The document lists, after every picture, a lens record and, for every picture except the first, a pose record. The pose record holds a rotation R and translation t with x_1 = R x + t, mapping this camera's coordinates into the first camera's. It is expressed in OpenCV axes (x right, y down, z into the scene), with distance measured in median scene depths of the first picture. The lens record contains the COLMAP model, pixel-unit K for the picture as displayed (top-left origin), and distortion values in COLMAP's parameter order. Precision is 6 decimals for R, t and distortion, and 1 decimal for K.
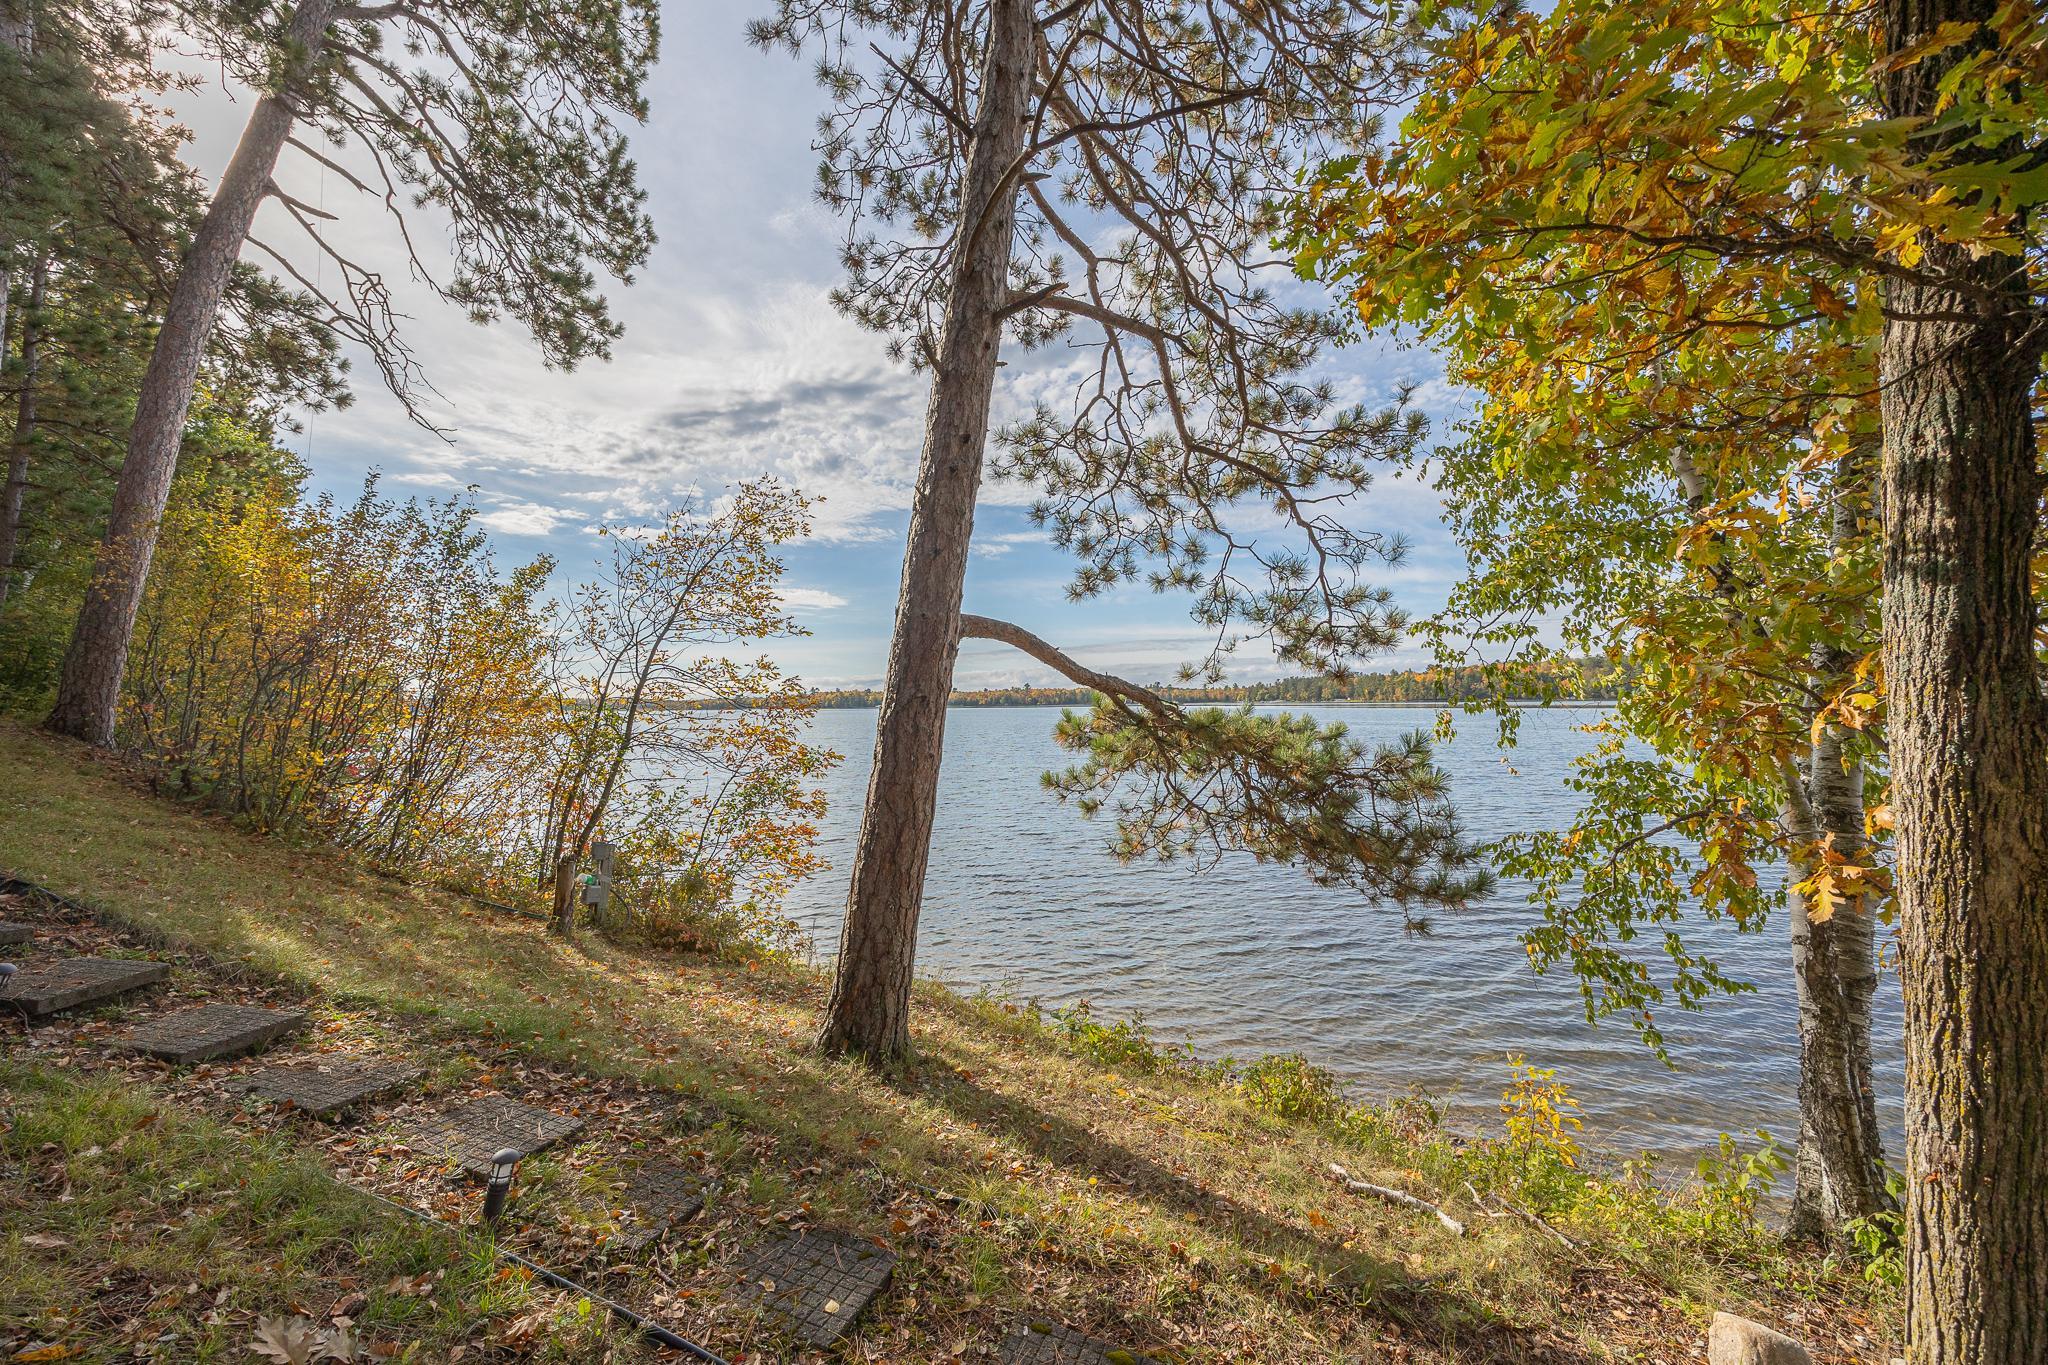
lens RADIAL K [[791.7, 0, 1019.8], [0, 791.7, 678.6], [0, 0, 1]] dist [0.000939, 0.000023]
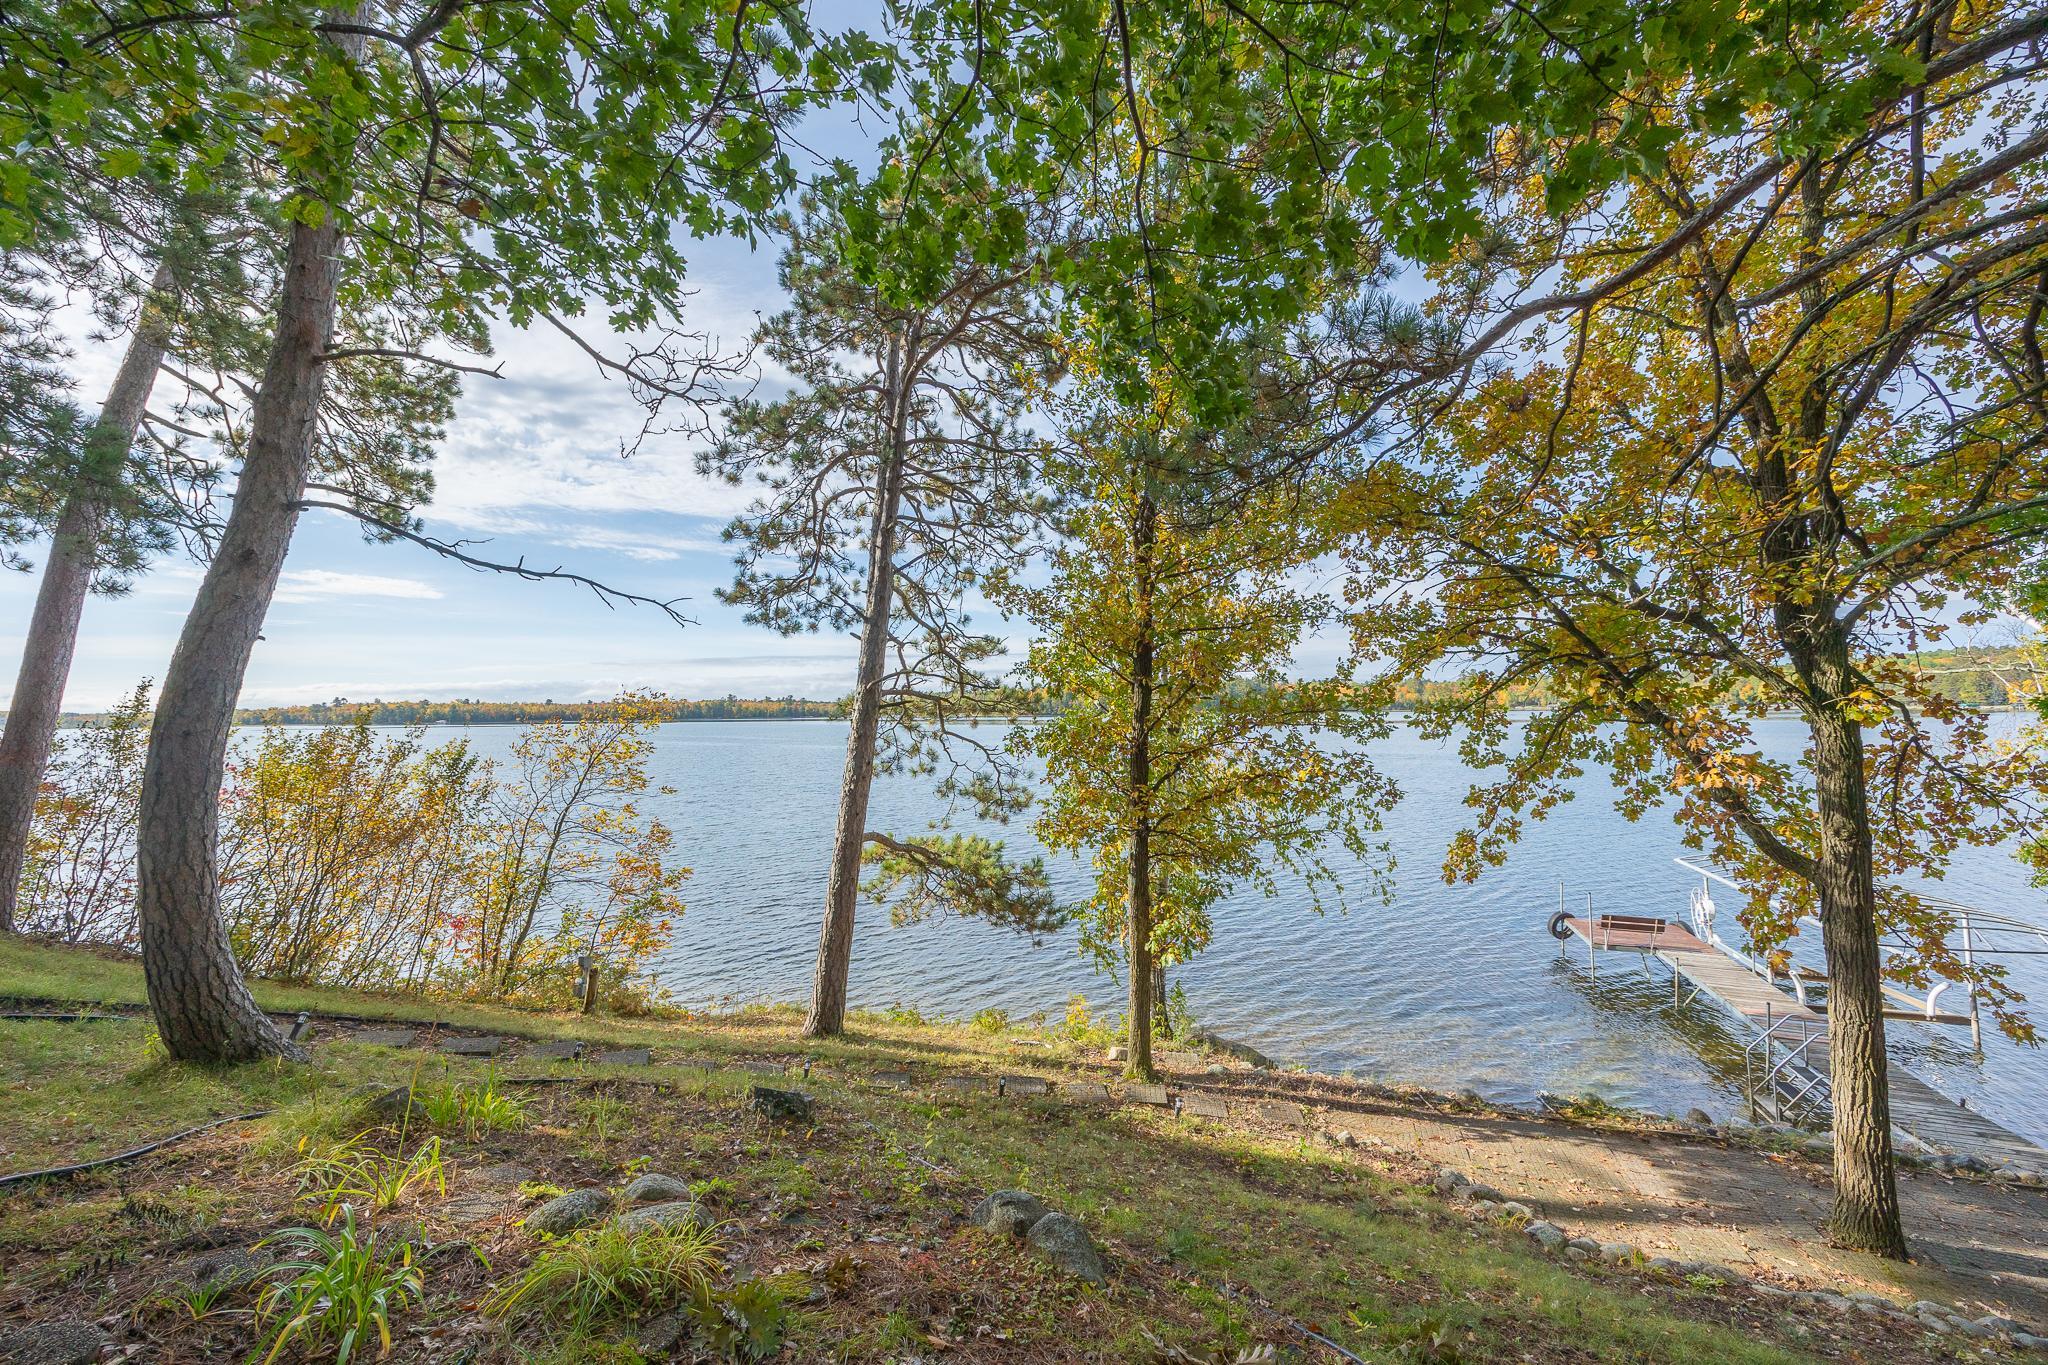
lens RADIAL K [[791.7, 0, 1025.7], [0, 791.7, 685.2], [0, 0, 1]] dist [0.000939, 0.000023]
pose [[0.892448, 0.014005, 0.450934, -0.522003], [-0.012524, 0.999902, -0.006268, -0.385291], [-0.450977, -0.000054, 0.892536, -0.940811]]
